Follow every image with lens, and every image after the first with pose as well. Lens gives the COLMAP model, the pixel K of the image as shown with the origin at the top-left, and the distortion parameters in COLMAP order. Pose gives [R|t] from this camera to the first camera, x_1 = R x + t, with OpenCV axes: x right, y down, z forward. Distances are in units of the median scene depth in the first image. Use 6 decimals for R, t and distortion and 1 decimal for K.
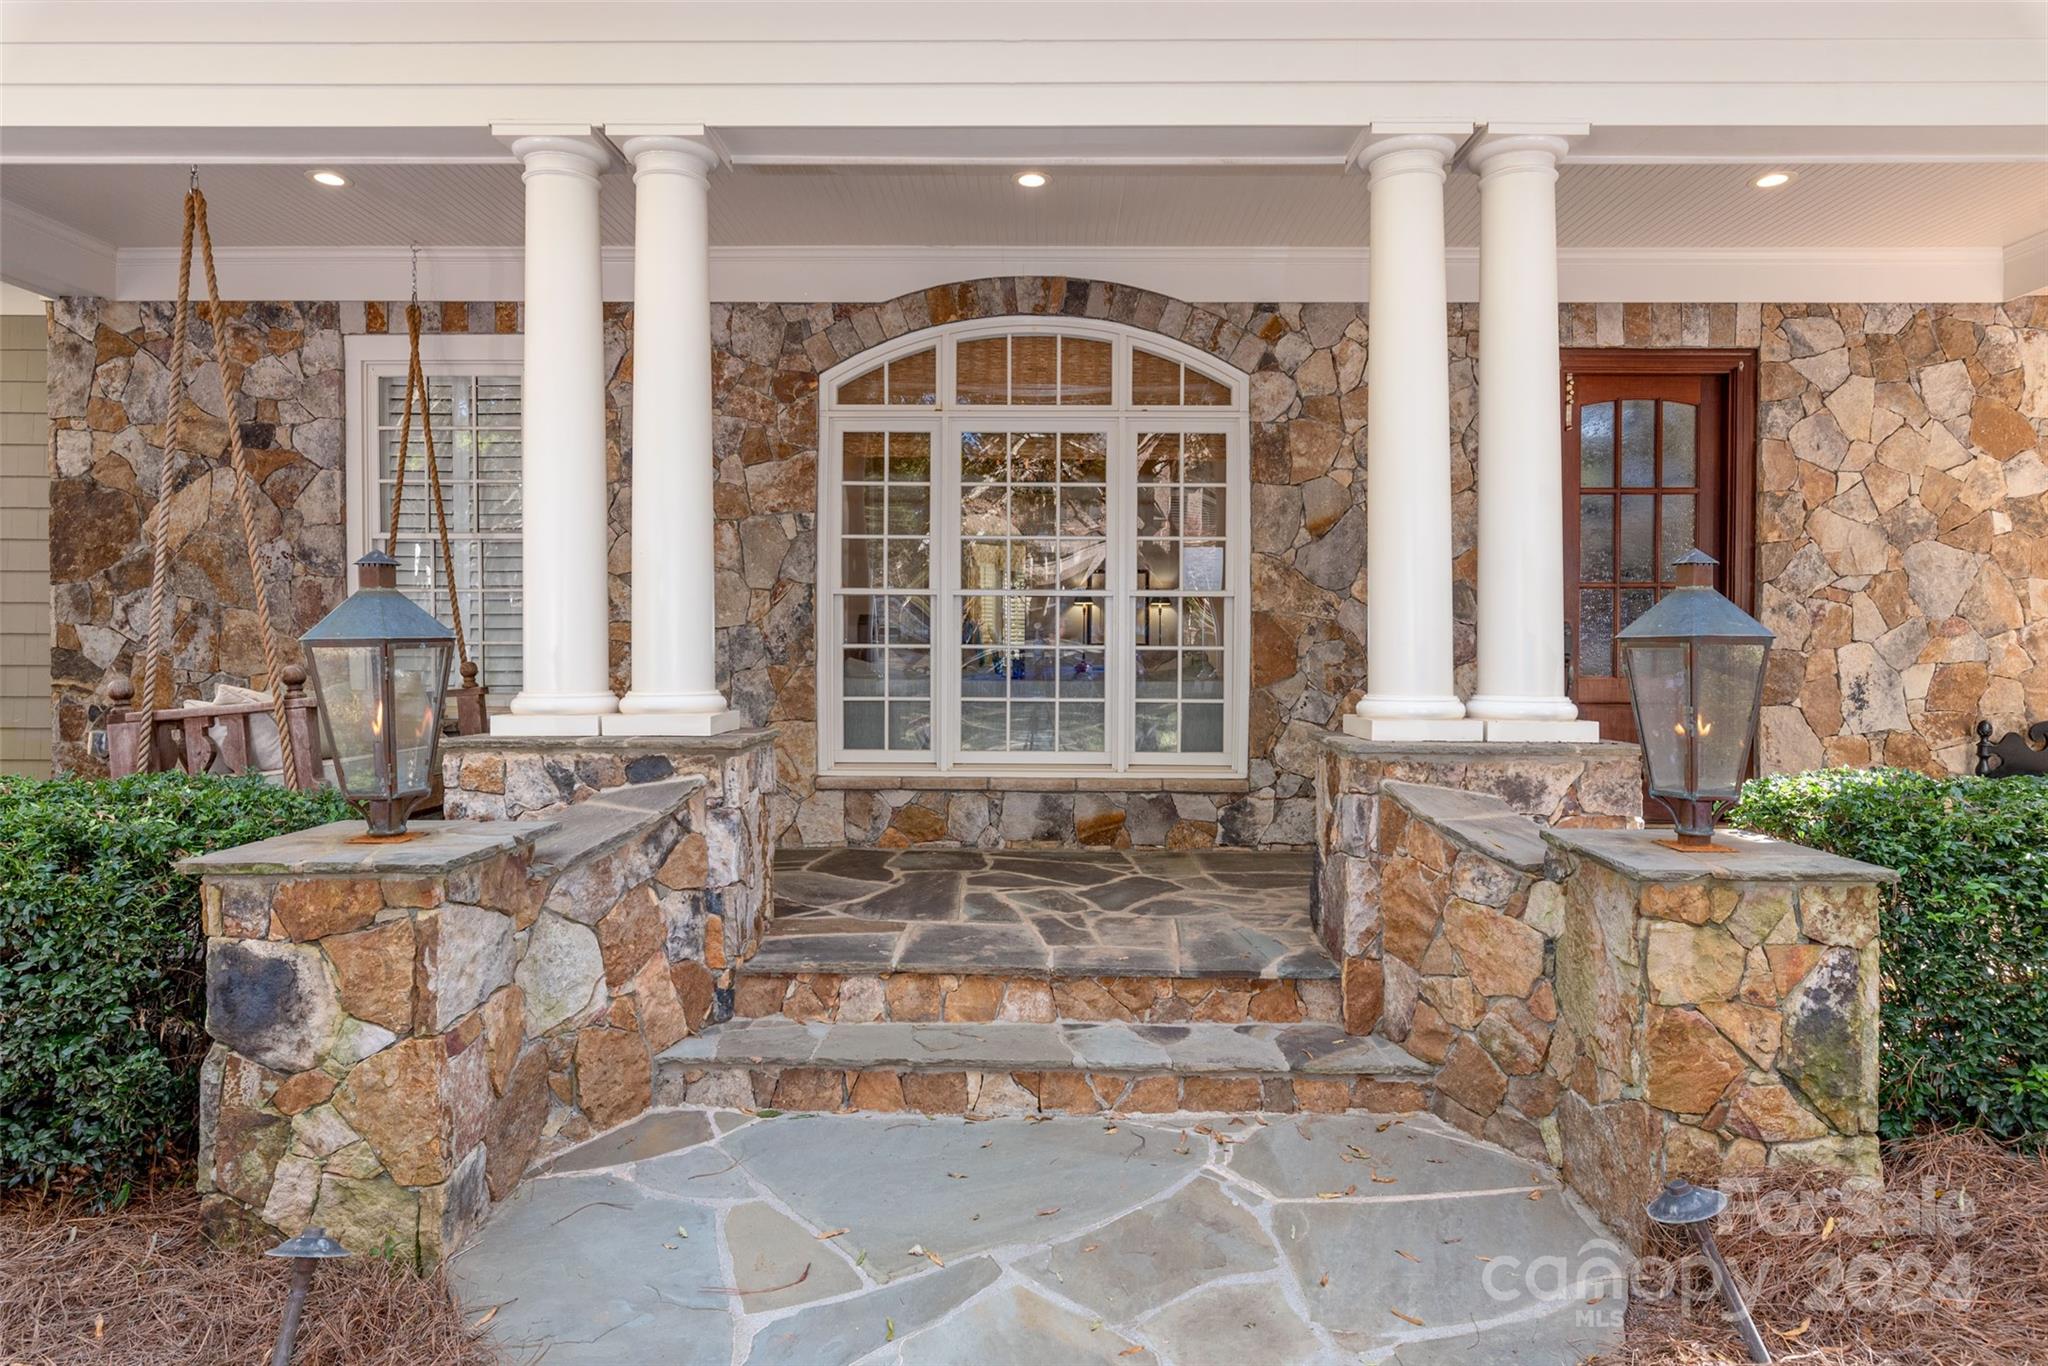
lens RADIAL K [[1194.5, 0, 1021.9], [0, 1194.5, 578.5], [0, 0, 1]] dist [0.005995, -0.000718]
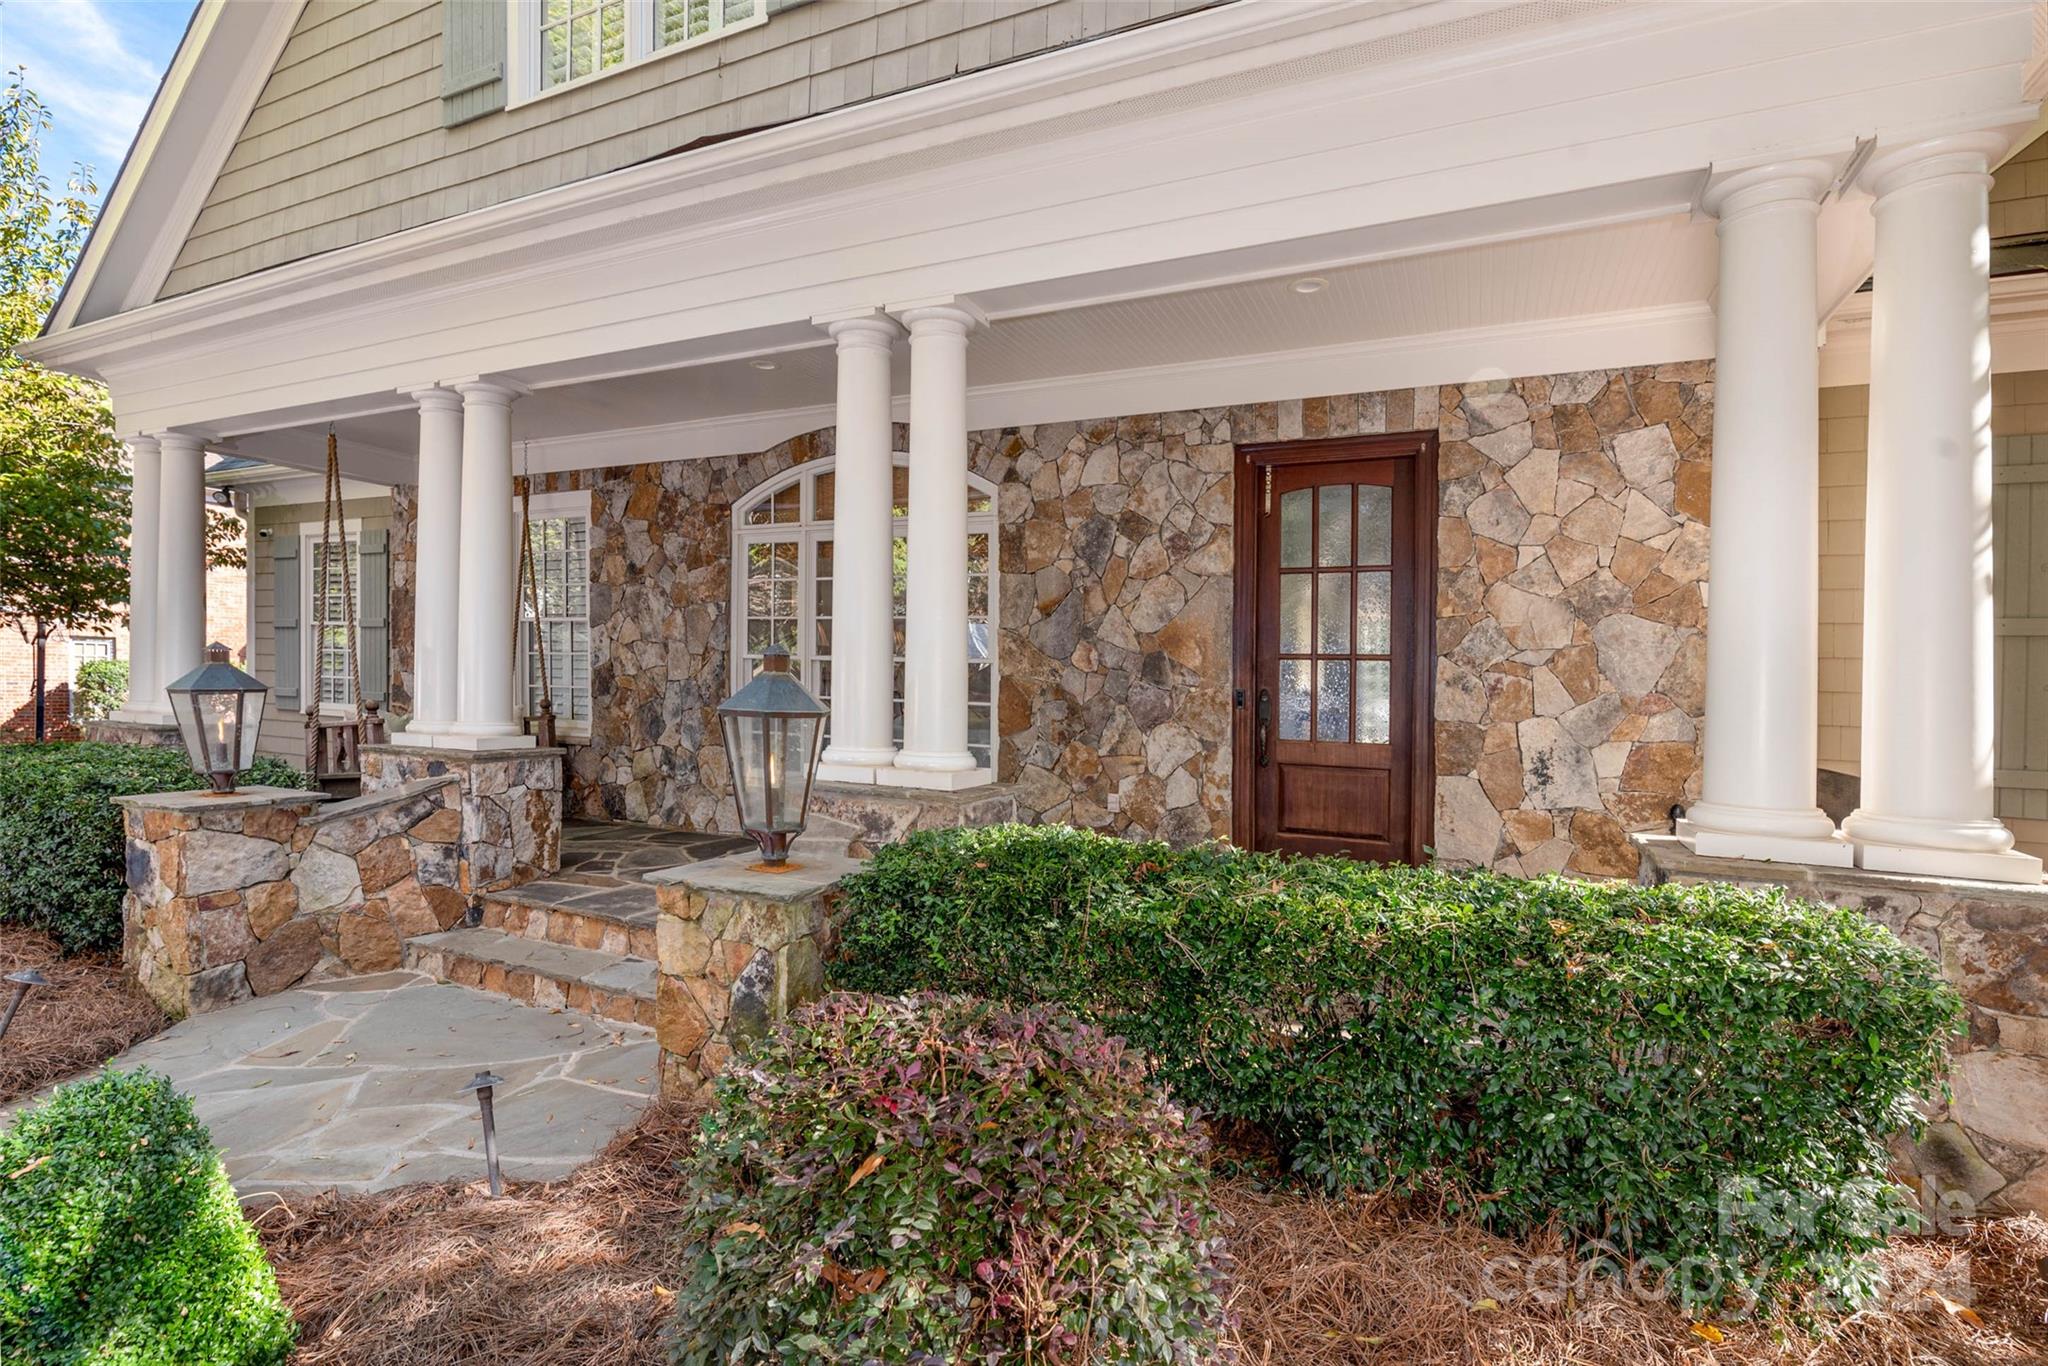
lens RADIAL K [[985.8, 0, 944.0], [0, 985.8, 626.5], [0, 0, 1]] dist [0.001664, 0.000510]
pose [[0.900549, -0.005105, -0.434724, 0.607697], [0.002999, 0.999980, -0.005529, -0.018648], [0.434743, 0.003675, 0.900547, 0.047965]]
